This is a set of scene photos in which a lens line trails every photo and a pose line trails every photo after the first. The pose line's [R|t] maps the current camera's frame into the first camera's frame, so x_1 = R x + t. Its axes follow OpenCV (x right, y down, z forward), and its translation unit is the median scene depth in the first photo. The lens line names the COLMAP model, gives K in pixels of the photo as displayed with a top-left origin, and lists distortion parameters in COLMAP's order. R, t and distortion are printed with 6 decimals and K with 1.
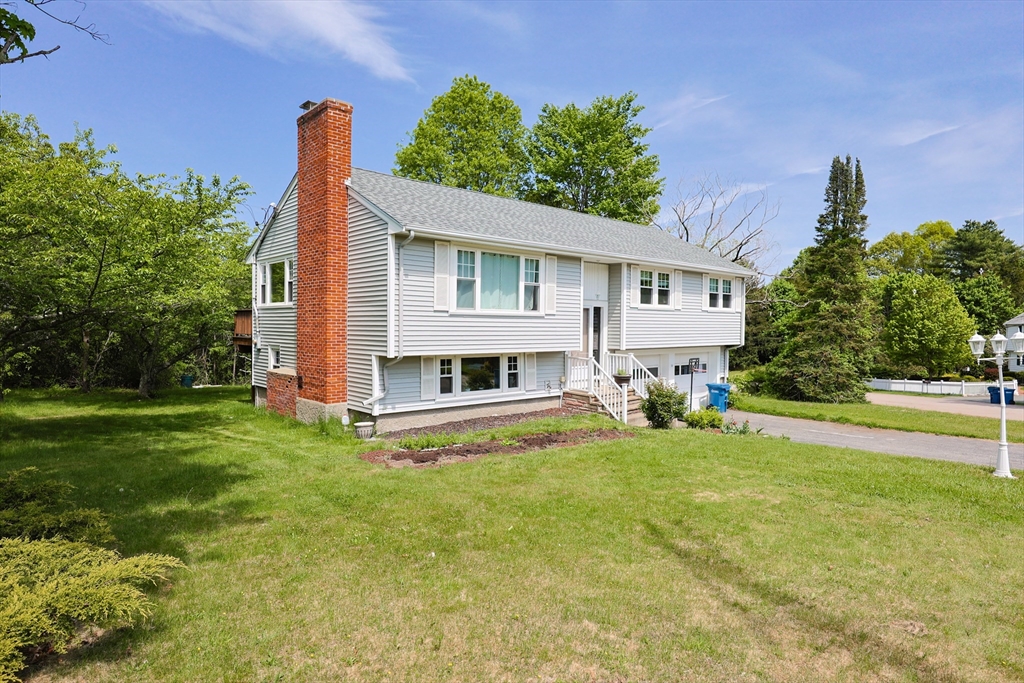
lens RADIAL K [[587.5, 0, 513.6], [0, 587.5, 340.8], [0, 0, 1]] dist [0.006449, 0.000163]
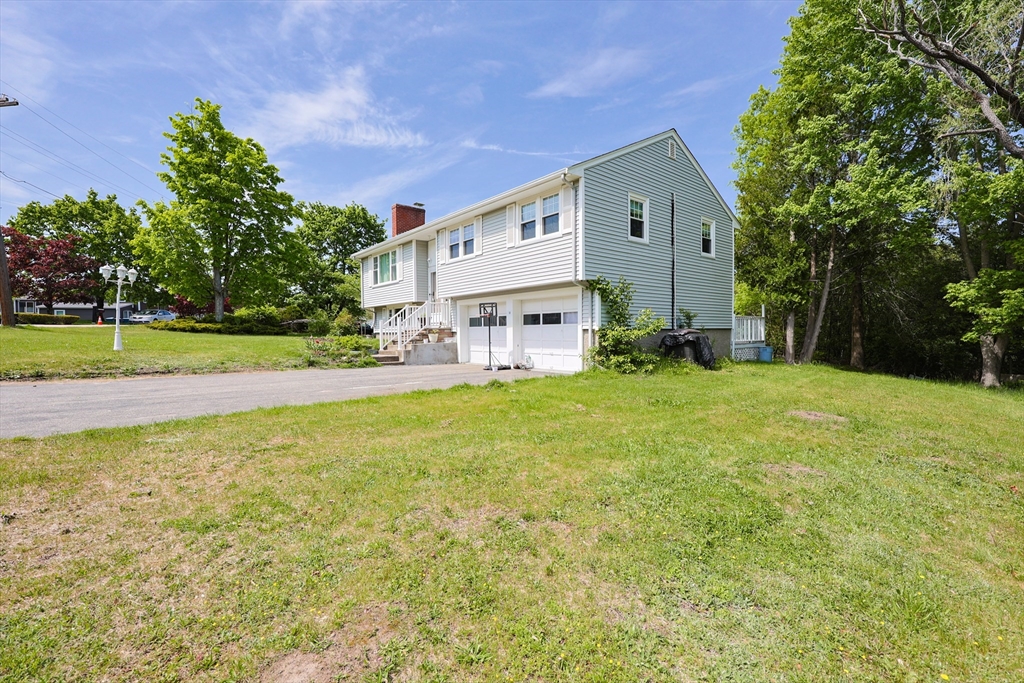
lens RADIAL K [[441.1, 0, 511.2], [0, 441.1, 341.1], [0, 0, 1]] dist [0.001890, -0.000769]
pose [[-0.055411, 0.010479, -0.998409, 1.311418], [-0.022398, 0.999680, 0.011735, 0.106985], [0.998212, 0.023012, -0.055159, 1.396704]]
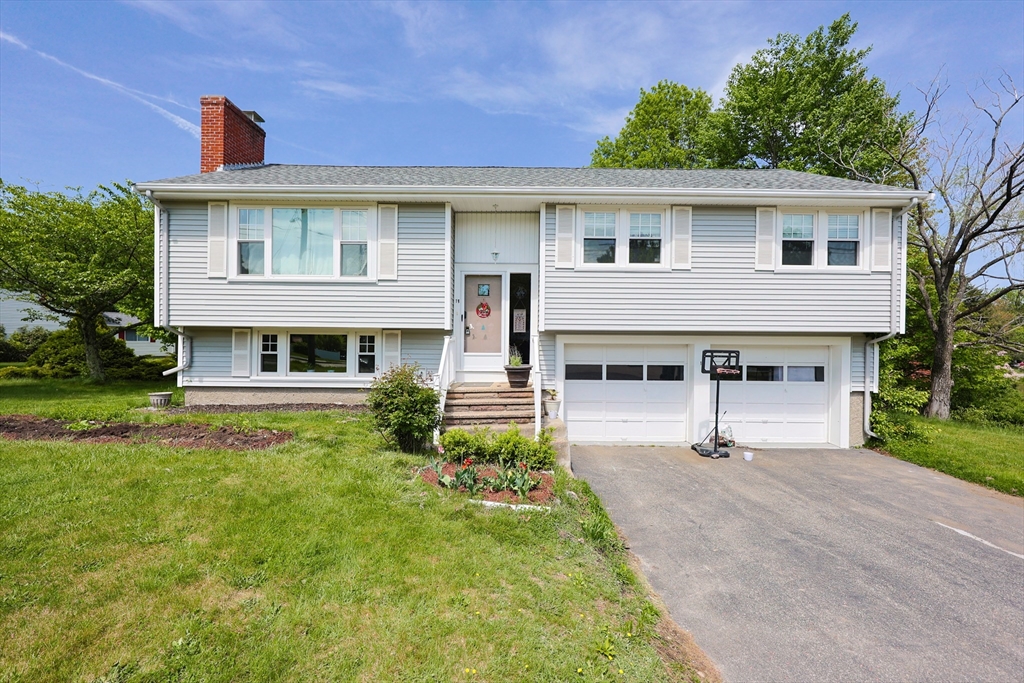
lens RADIAL K [[441.1, 0, 507.6], [0, 441.1, 341.1], [0, 0, 1]] dist [0.001890, -0.000769]
pose [[0.746450, -0.002527, -0.665437, 0.572479], [-0.021226, 0.999394, -0.027605, 0.048794], [0.665103, 0.034731, 0.745943, 0.677151]]
